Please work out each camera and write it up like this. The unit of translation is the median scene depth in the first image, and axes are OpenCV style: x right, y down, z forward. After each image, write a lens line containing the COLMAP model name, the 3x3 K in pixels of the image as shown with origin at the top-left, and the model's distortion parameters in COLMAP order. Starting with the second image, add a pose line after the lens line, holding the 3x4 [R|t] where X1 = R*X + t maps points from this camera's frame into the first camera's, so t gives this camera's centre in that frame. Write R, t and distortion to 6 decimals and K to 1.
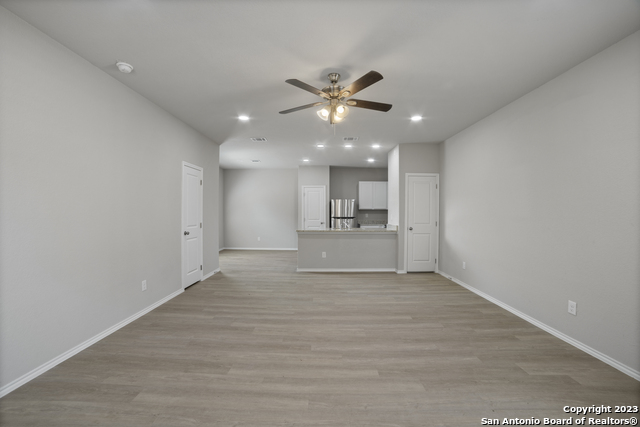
lens RADIAL K [[262.5, 0, 317.8], [0, 262.5, 210.2], [0, 0, 1]] dist [-0.099348, 0.033408]
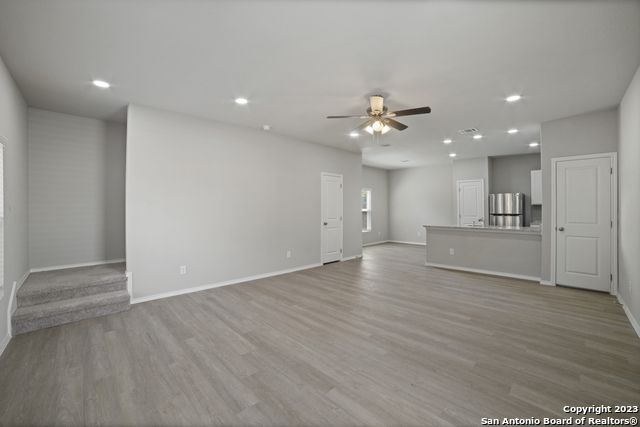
lens RADIAL K [[262.5, 0, 317.8], [0, 262.5, 210.2], [0, 0, 1]] dist [-0.099348, 0.033408]
pose [[0.710394, 0.000138, -0.703804, 0.356130], [0.009861, 0.999900, 0.010149, 0.000191], [0.703735, -0.014150, 0.710322, -0.032509]]
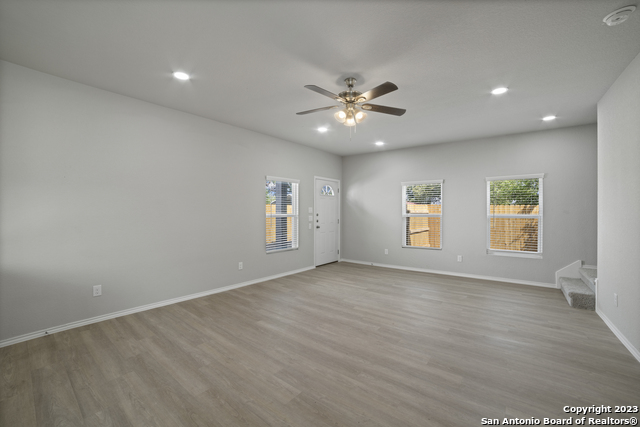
lens RADIAL K [[262.5, 0, 317.8], [0, 262.5, 210.2], [0, 0, 1]] dist [-0.099348, 0.033408]
pose [[-0.791974, -0.003644, 0.610544, -0.231392], [-0.009503, 0.999935, -0.006359, 0.002824], [-0.610480, -0.010838, -0.791957, 0.940509]]
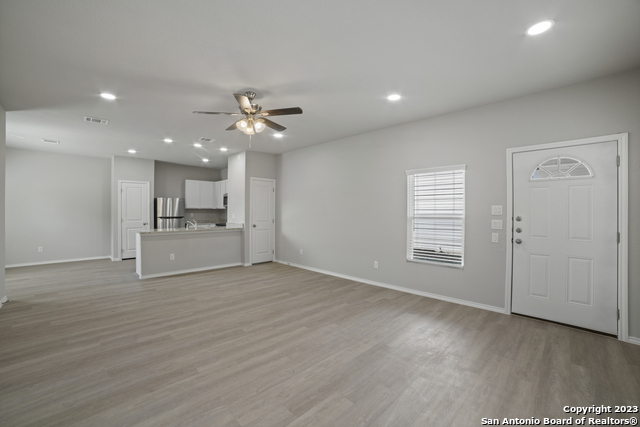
lens RADIAL K [[262.5, 0, 317.8], [0, 262.5, 210.2], [0, 0, 1]] dist [-0.099348, 0.033408]
pose [[0.701470, 0.003159, 0.712692, -0.272526], [-0.005811, 0.999982, 0.001286, -0.001772], [-0.712675, -0.005043, 0.701476, -0.015345]]
